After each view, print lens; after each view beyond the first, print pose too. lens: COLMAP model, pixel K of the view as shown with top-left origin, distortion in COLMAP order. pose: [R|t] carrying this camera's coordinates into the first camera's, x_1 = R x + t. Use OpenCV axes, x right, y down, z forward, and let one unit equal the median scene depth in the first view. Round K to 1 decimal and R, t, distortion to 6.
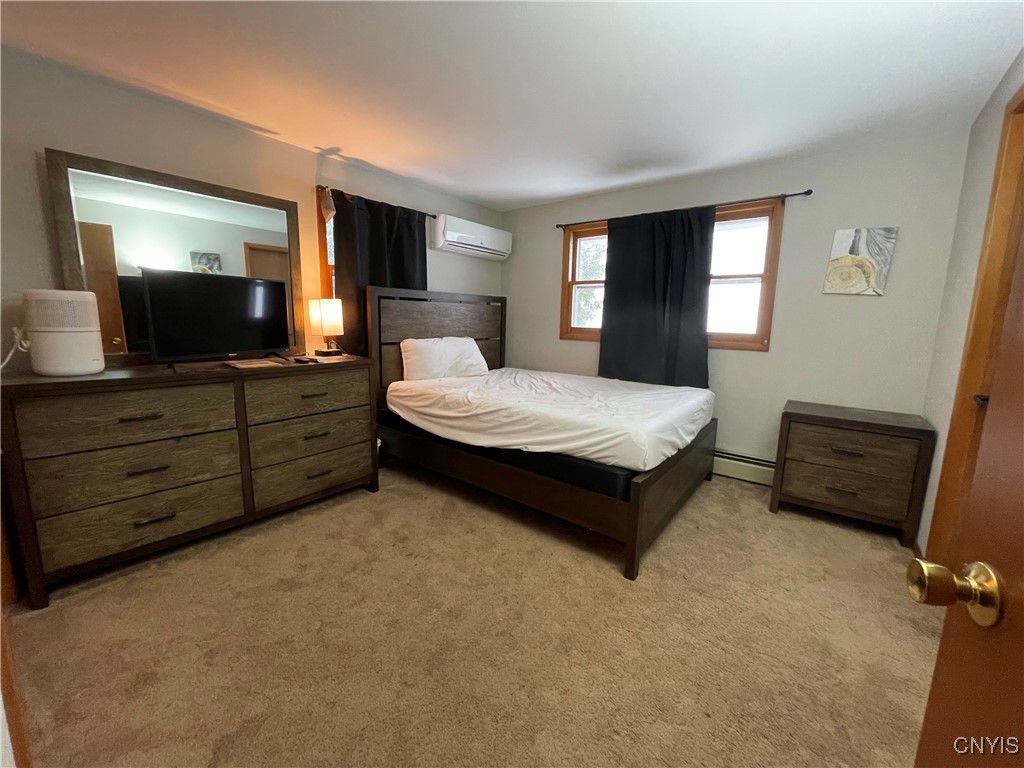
lens RADIAL K [[410.2, 0, 514.9], [0, 410.2, 380.5], [0, 0, 1]] dist [0.003334, 0.000773]
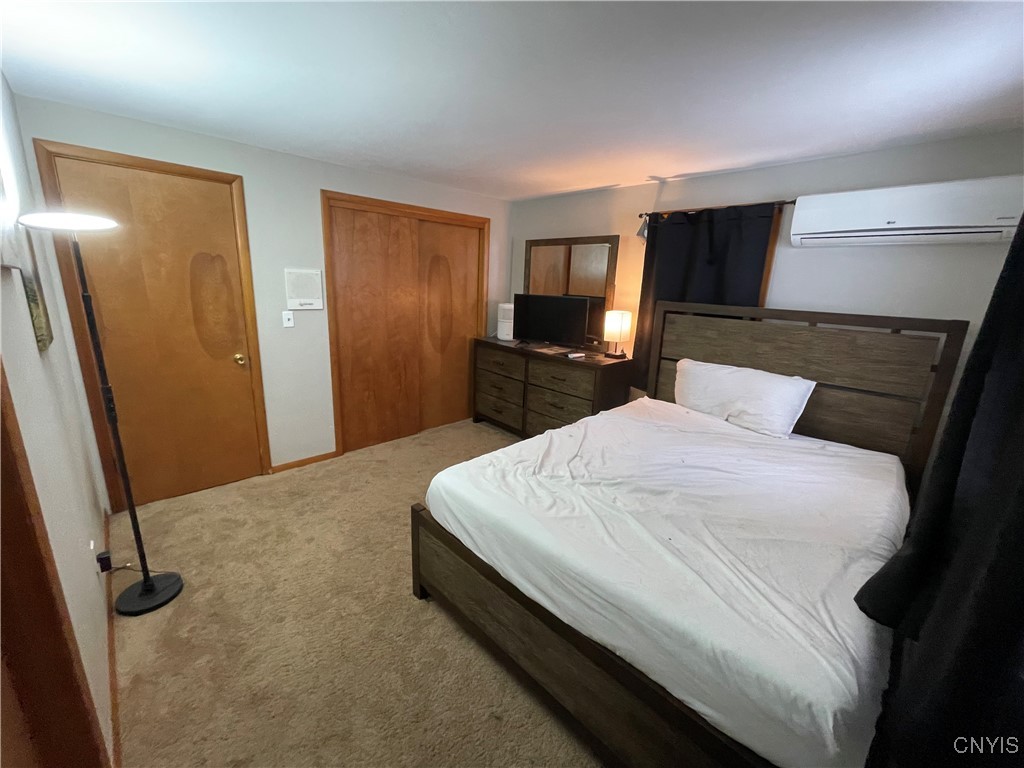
lens RADIAL K [[410.2, 0, 512.5], [0, 410.2, 383.5], [0, 0, 1]] dist [0.003334, 0.000773]
pose [[-0.129175, 0.227228, -0.965236, 0.720575], [-0.188431, 0.950031, 0.248866, -0.215657], [0.973554, 0.214028, -0.079904, 0.753723]]
